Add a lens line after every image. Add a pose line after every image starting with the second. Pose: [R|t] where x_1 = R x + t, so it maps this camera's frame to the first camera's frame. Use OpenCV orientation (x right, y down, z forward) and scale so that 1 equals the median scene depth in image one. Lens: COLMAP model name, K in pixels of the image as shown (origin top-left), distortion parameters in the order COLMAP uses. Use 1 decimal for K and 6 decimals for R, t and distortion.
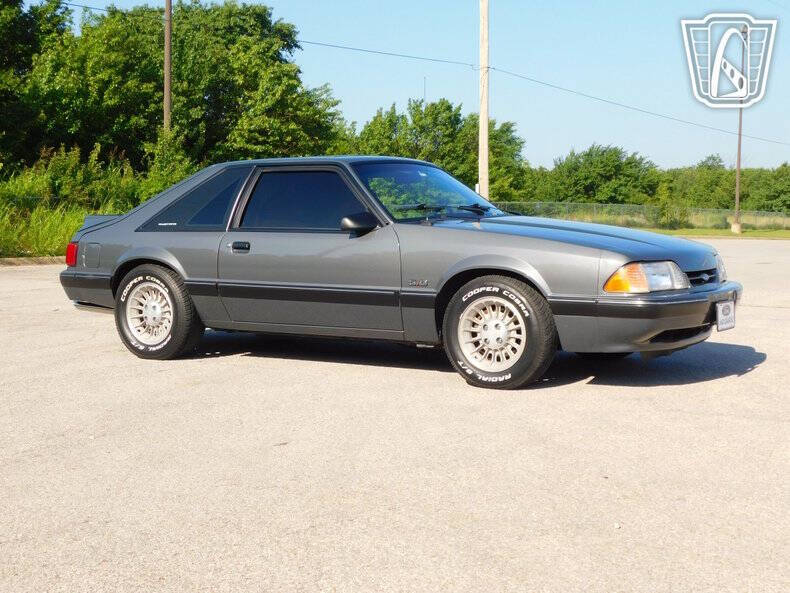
lens RADIAL K [[1194.6, 0, 396.8], [0, 1194.6, 297.5], [0, 0, 1]] dist [0.017396, 0.000000]
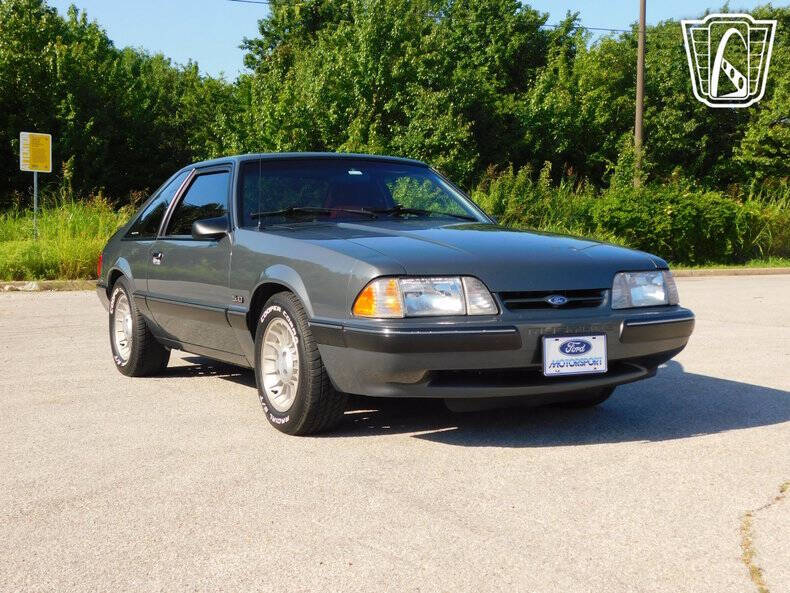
lens RADIAL K [[1194.6, 0, 402.1], [0, 1194.6, 298.7], [0, 0, 1]] dist [0.017396, 0.000000]
pose [[0.870996, 0.021237, -0.490830, 0.445435], [-0.029698, 0.999514, -0.009454, -0.007047], [0.490391, 0.022811, 0.871204, 0.276389]]
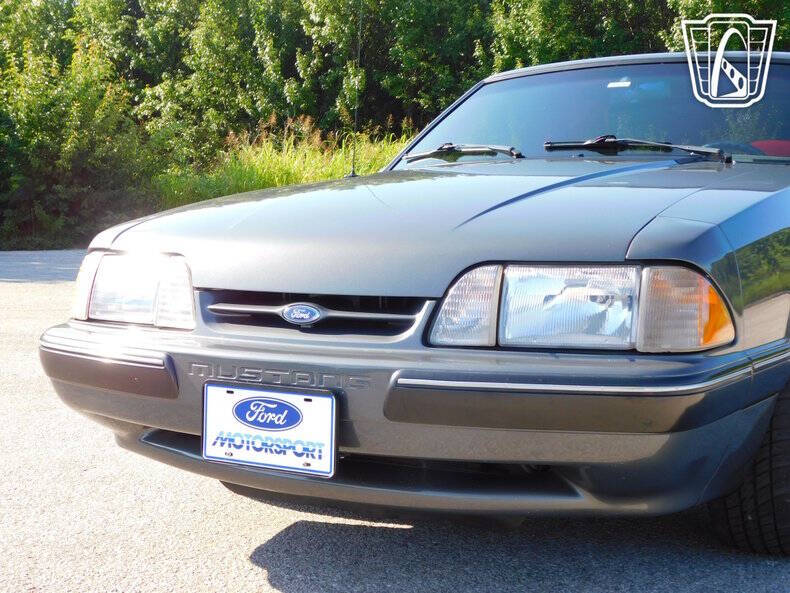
lens RADIAL K [[1194.6, 0, 398.3], [0, 1194.6, 294.5], [0, 0, 1]] dist [0.017396, 0.000000]
pose [[0.048286, 0.078794, -0.995721, 0.514395], [-0.070594, 0.994660, 0.075287, -0.043143], [0.996336, 0.066657, 0.053591, 0.848793]]
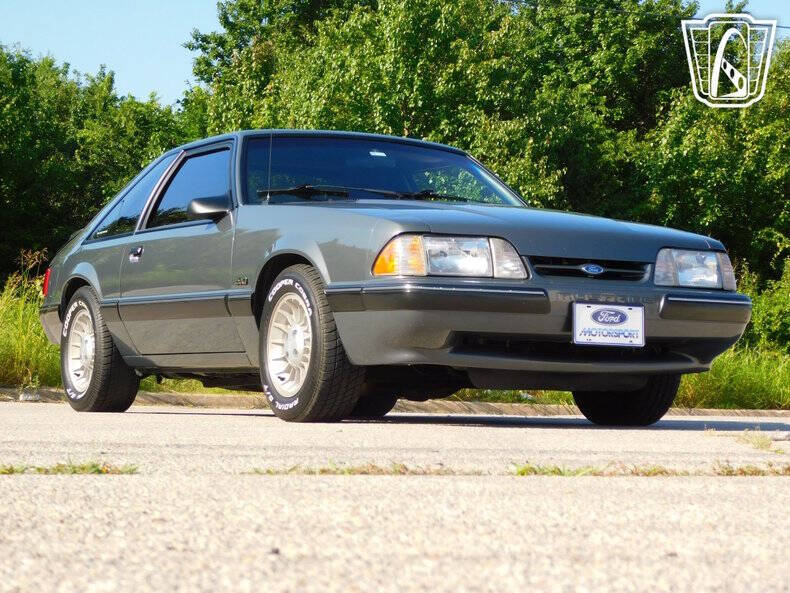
lens RADIAL K [[2161.1, 0, 390.5], [0, 2161.1, 296.7], [0, 0, 1]] dist [0.032862, 0.000000]
pose [[0.856954, -0.004242, -0.515375, 0.659764], [-0.059895, 0.992371, -0.107761, 0.113702], [0.511901, 0.123215, 0.850162, -0.070242]]
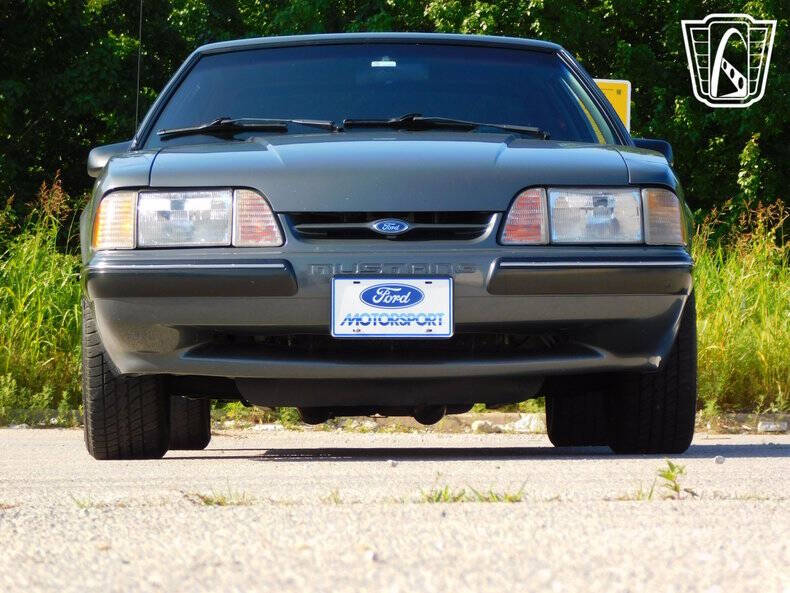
lens RADIAL K [[3487.8, 0, 392.9], [0, 3487.8, 298.2], [0, 0, 1]] dist [0.156352, 0.000000]
pose [[0.545311, -0.029725, -0.837707, 1.155003], [-0.055484, 0.995899, -0.071456, 0.088547], [0.836395, 0.085445, 0.541426, 0.237389]]
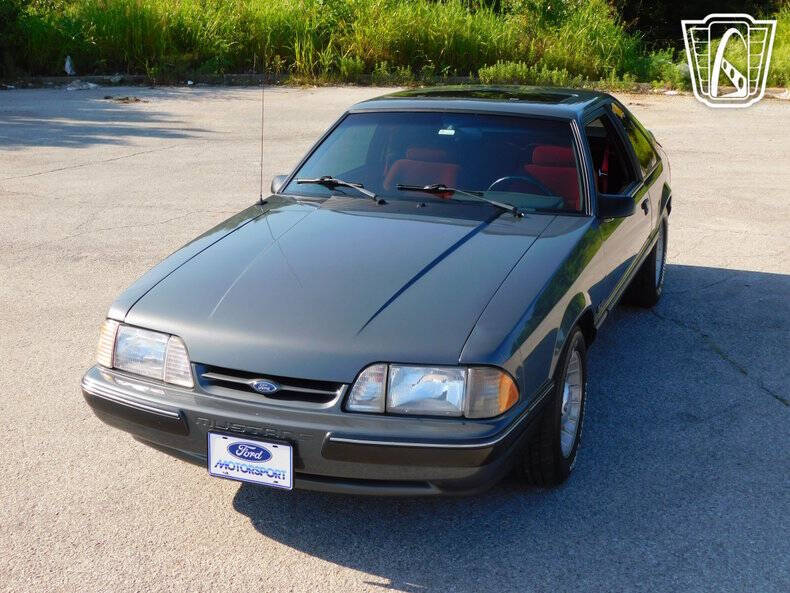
lens RADIAL K [[1059.4, 0, 395.1], [0, 1059.4, 294.5], [0, 0, 1]] dist [0.028470, 0.000000]
pose [[0.196298, 0.274186, -0.941429, 0.627580], [-0.070023, 0.961577, 0.265454, -0.169986], [0.978041, 0.013813, 0.207955, 0.802298]]
